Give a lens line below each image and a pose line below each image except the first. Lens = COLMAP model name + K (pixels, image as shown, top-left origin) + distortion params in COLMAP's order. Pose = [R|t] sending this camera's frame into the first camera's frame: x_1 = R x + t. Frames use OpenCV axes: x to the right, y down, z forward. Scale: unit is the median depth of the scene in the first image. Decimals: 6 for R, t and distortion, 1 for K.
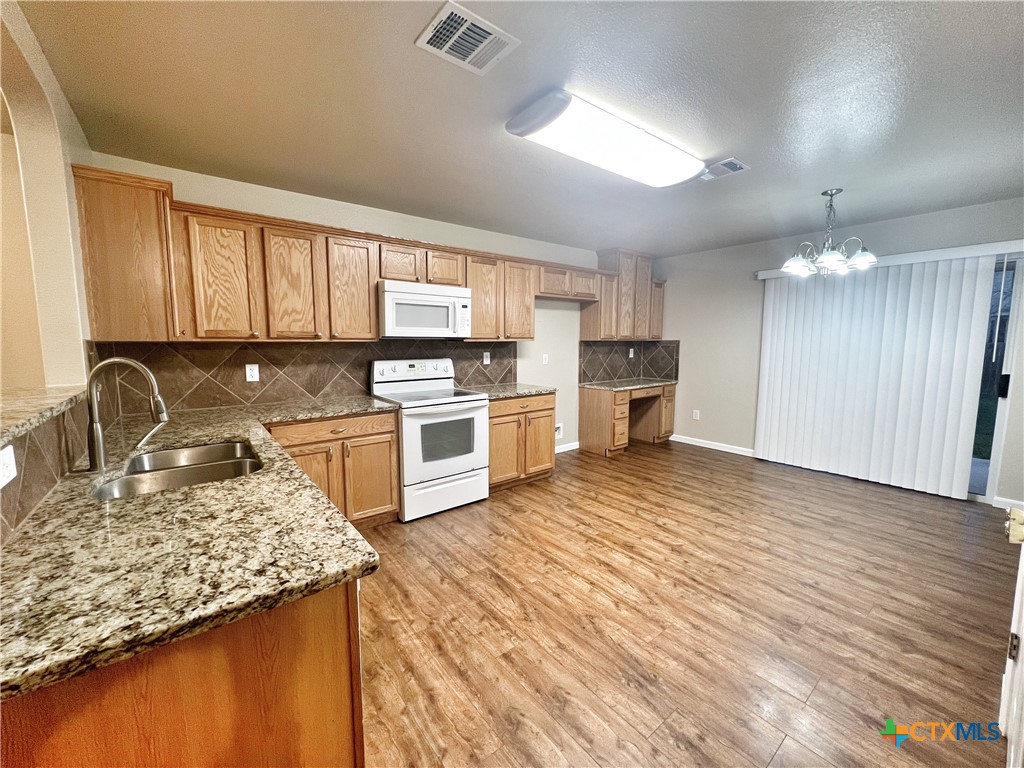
lens RADIAL K [[409.2, 0, 512.0], [0, 409.2, 384.0], [0, 0, 1]] dist [-0.000538, 0.000535]
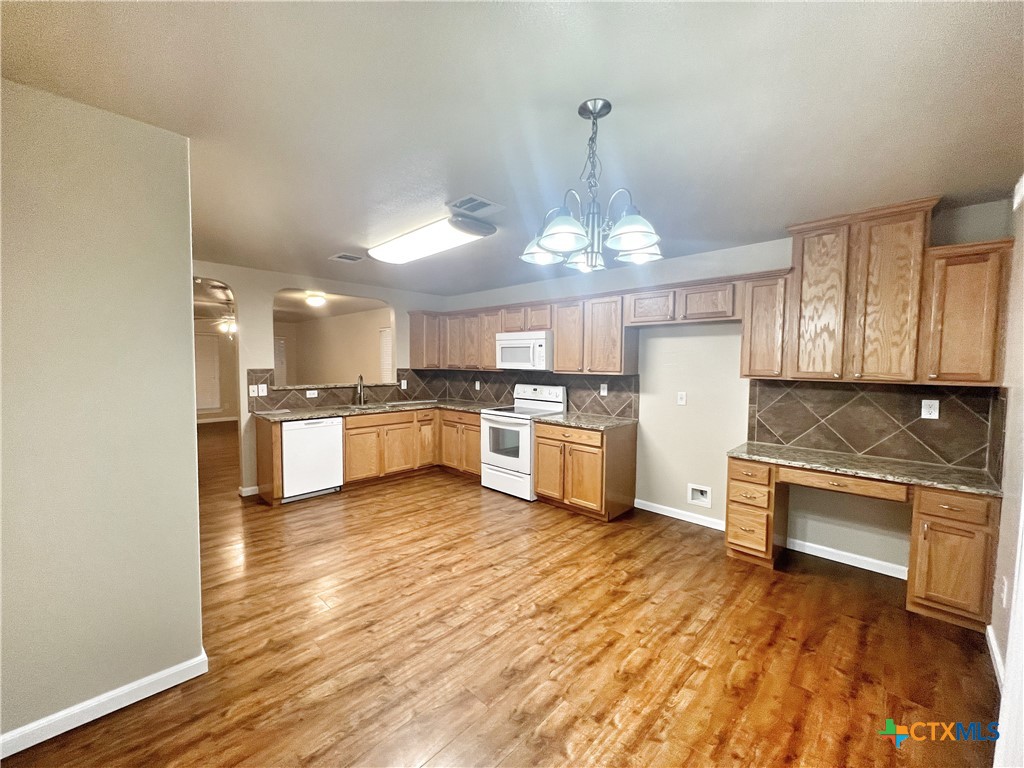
lens RADIAL K [[409.2, 0, 512.0], [0, 409.2, 384.0], [0, 0, 1]] dist [-0.000538, 0.000535]
pose [[0.130971, 0.055993, -0.989804, 1.146074], [-0.112703, 0.992772, 0.041248, -0.114895], [0.984959, 0.106152, 0.136335, 0.759263]]
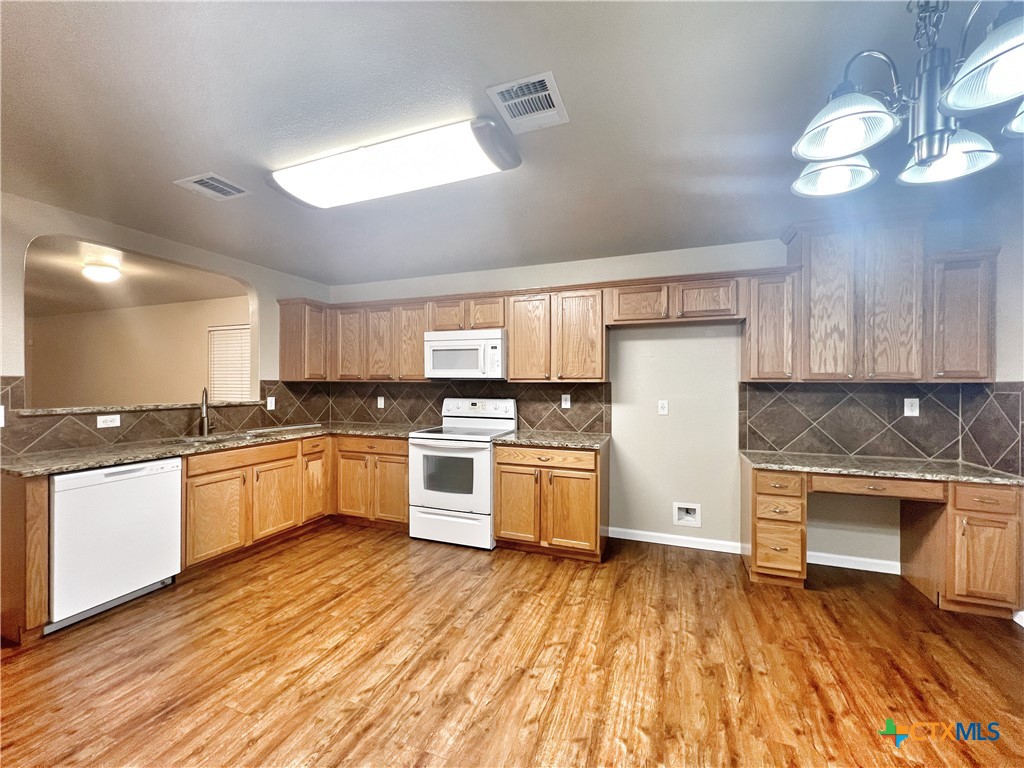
lens RADIAL K [[409.2, 0, 512.0], [0, 409.2, 384.0], [0, 0, 1]] dist [-0.000538, 0.000535]
pose [[0.512758, 0.003238, -0.858527, 0.778086], [-0.094359, 0.994147, -0.052606, -0.052026], [0.853332, 0.107984, 0.510062, 0.538973]]
